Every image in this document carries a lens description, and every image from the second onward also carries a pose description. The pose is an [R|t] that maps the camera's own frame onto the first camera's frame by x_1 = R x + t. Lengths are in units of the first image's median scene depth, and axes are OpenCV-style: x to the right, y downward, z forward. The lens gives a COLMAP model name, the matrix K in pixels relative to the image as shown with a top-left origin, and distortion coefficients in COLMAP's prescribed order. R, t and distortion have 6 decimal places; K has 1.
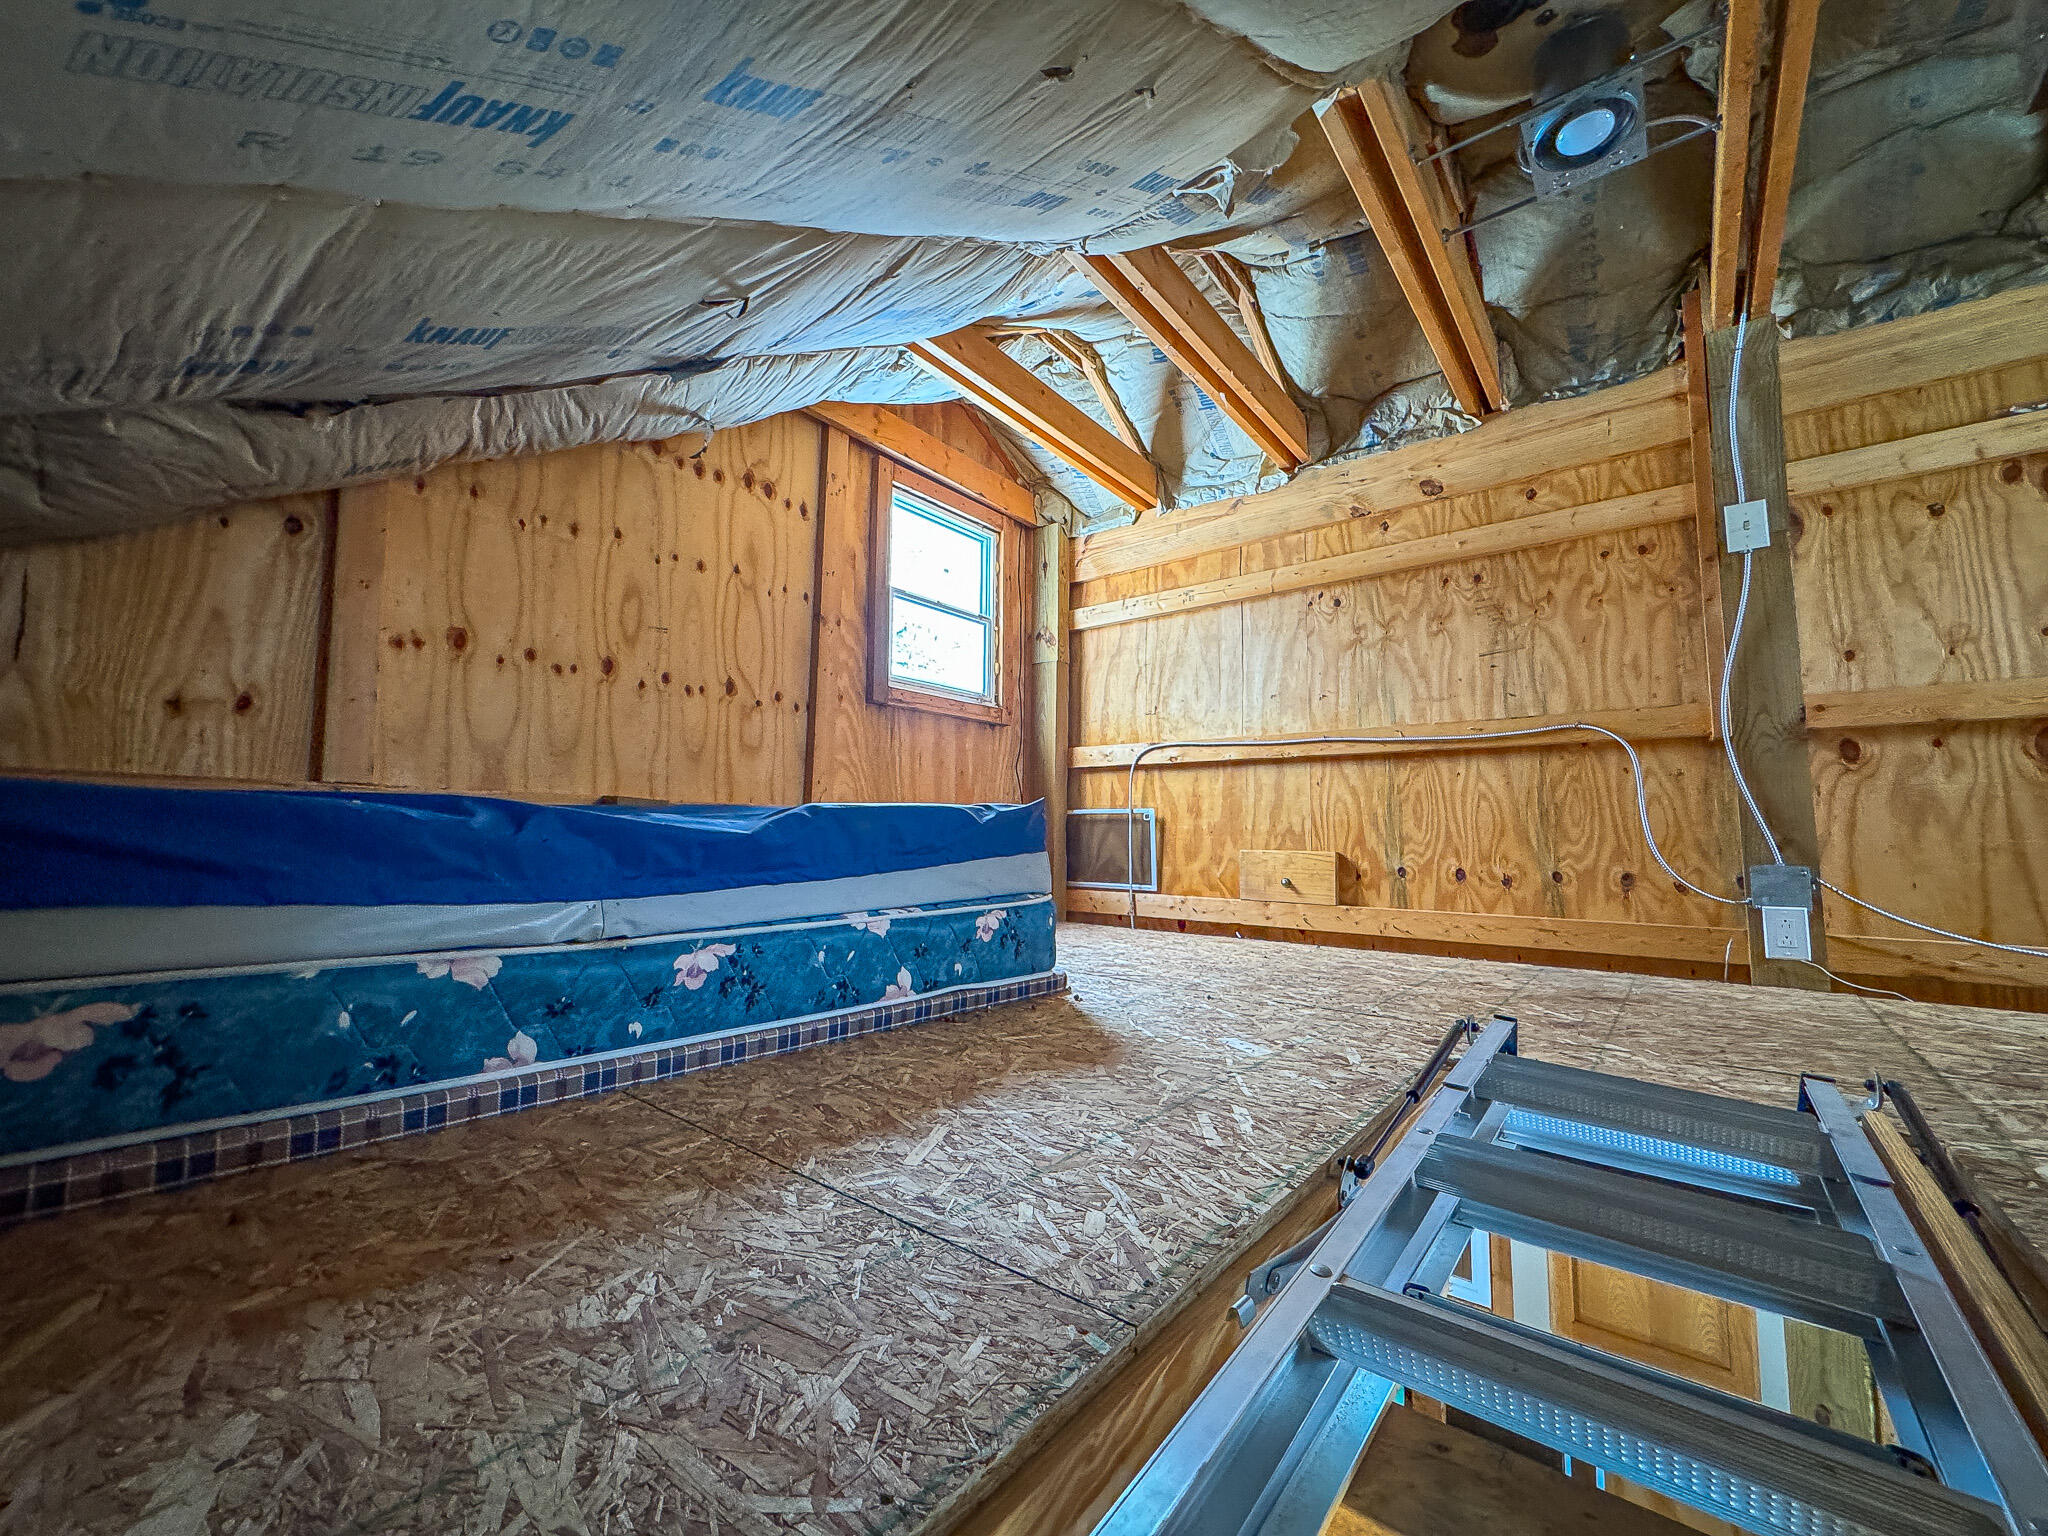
lens RADIAL K [[812.5, 0, 1027.2], [0, 812.5, 769.6], [0, 0, 1]] dist [-0.004810, 0.000521]
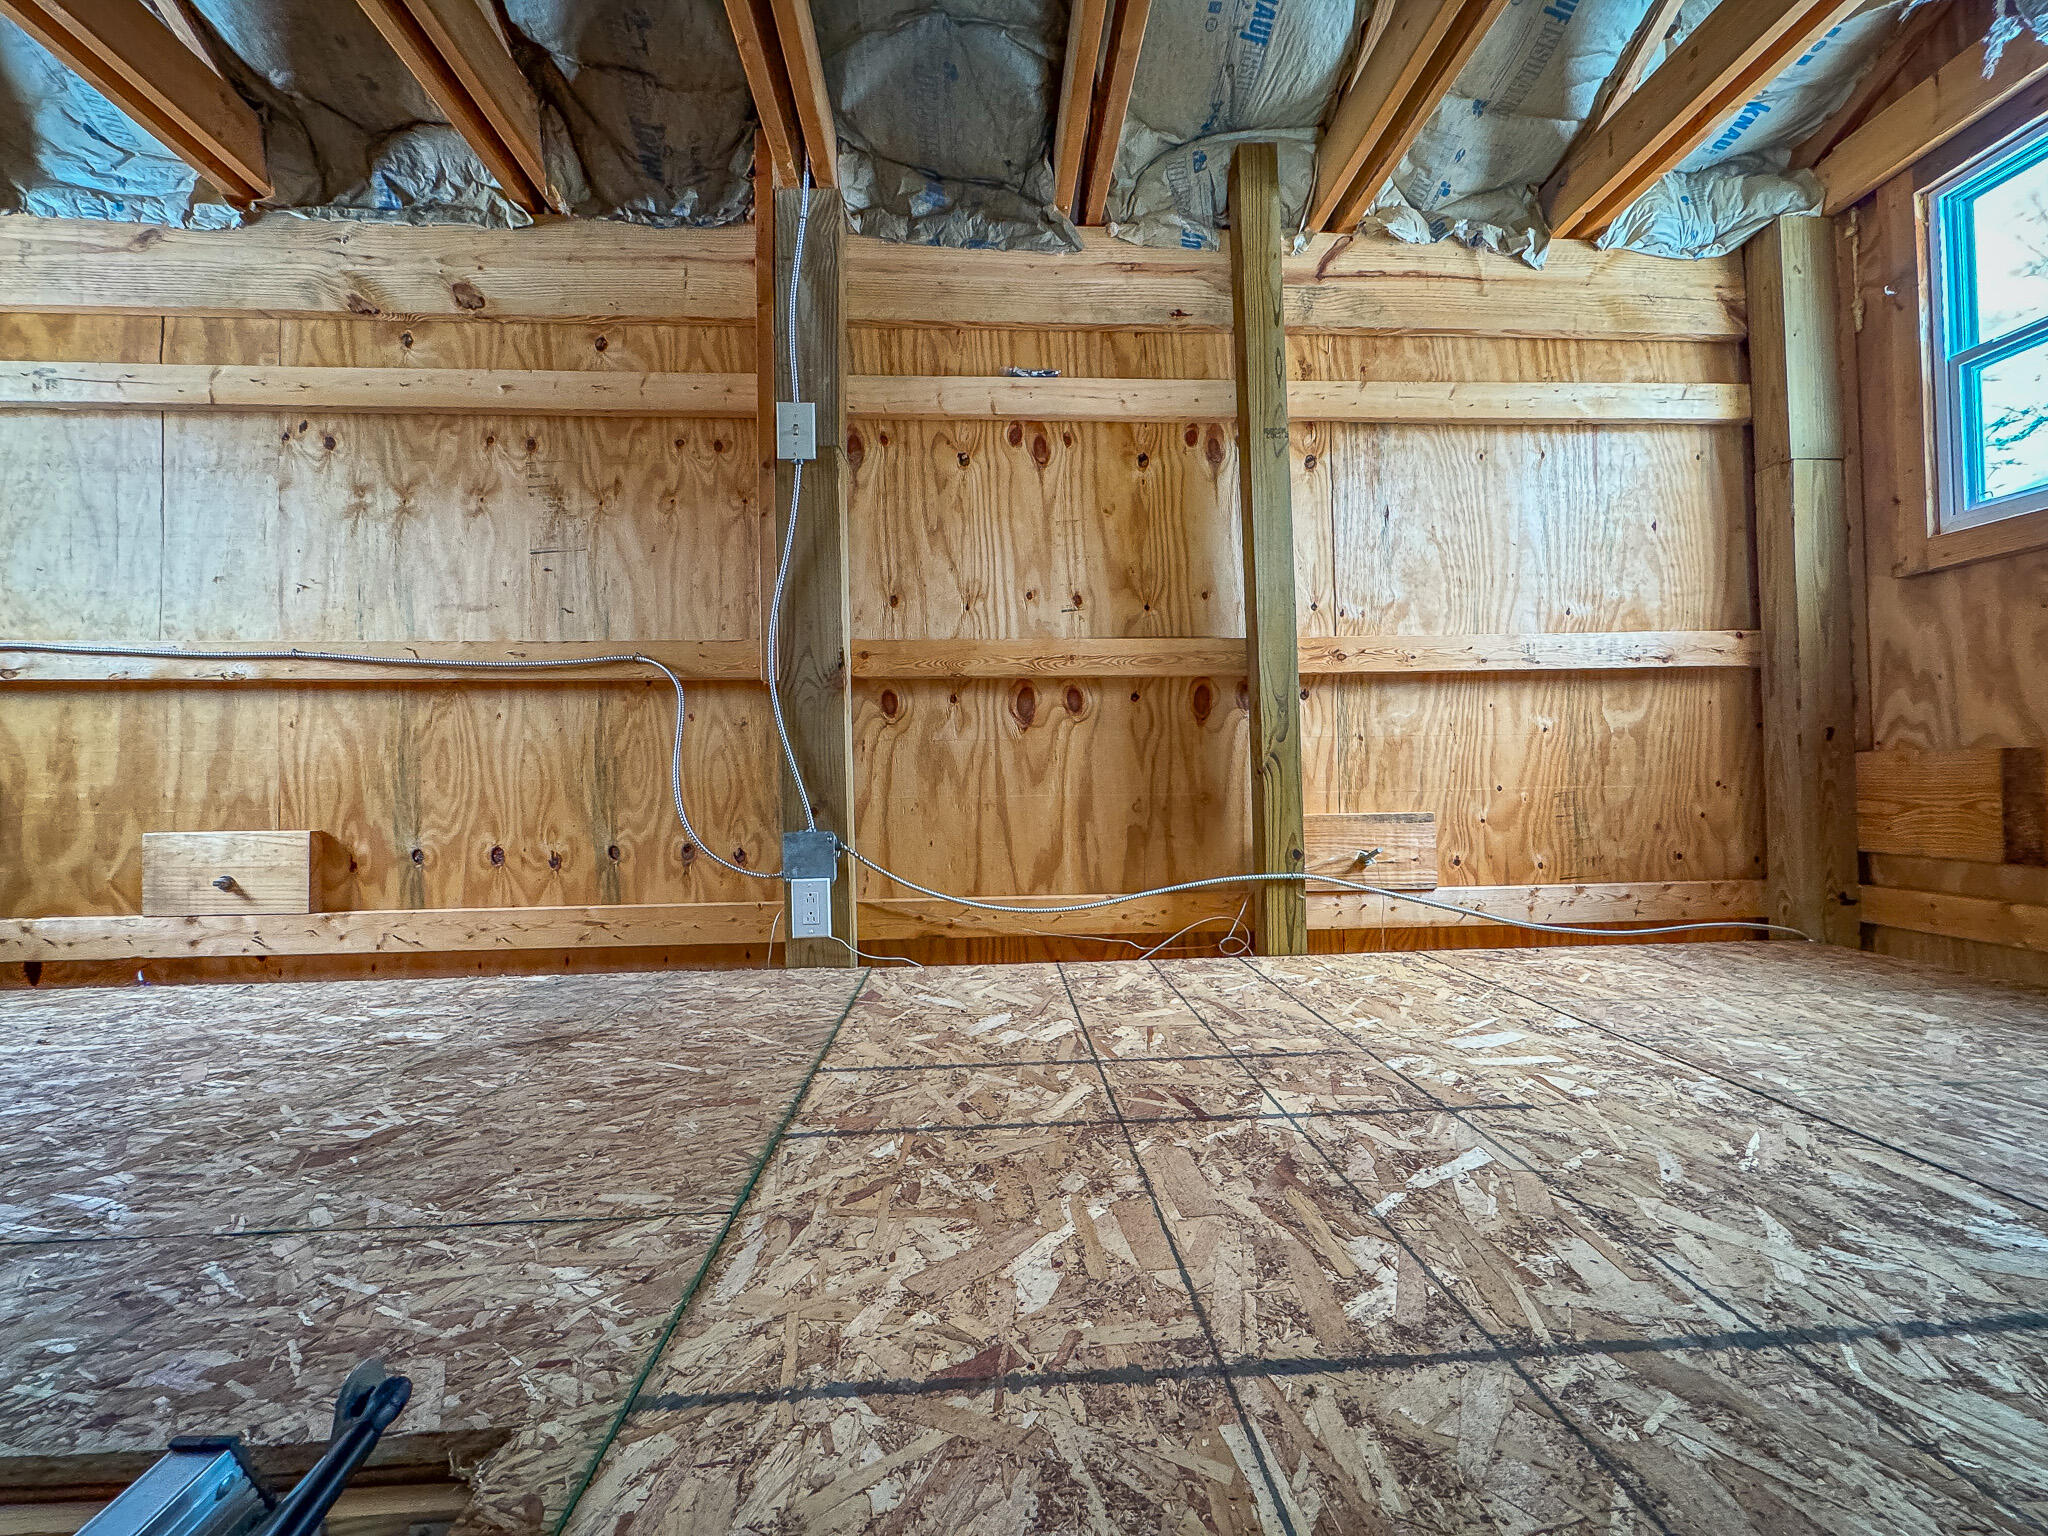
lens RADIAL K [[812.5, 0, 1027.2], [0, 812.5, 769.6], [0, 0, 1]] dist [-0.004810, 0.000521]
pose [[0.731964, -0.015483, 0.681167, 0.382826], [-0.035845, 0.997482, 0.061192, -0.007633], [-0.680399, -0.069207, 0.729566, 0.155068]]
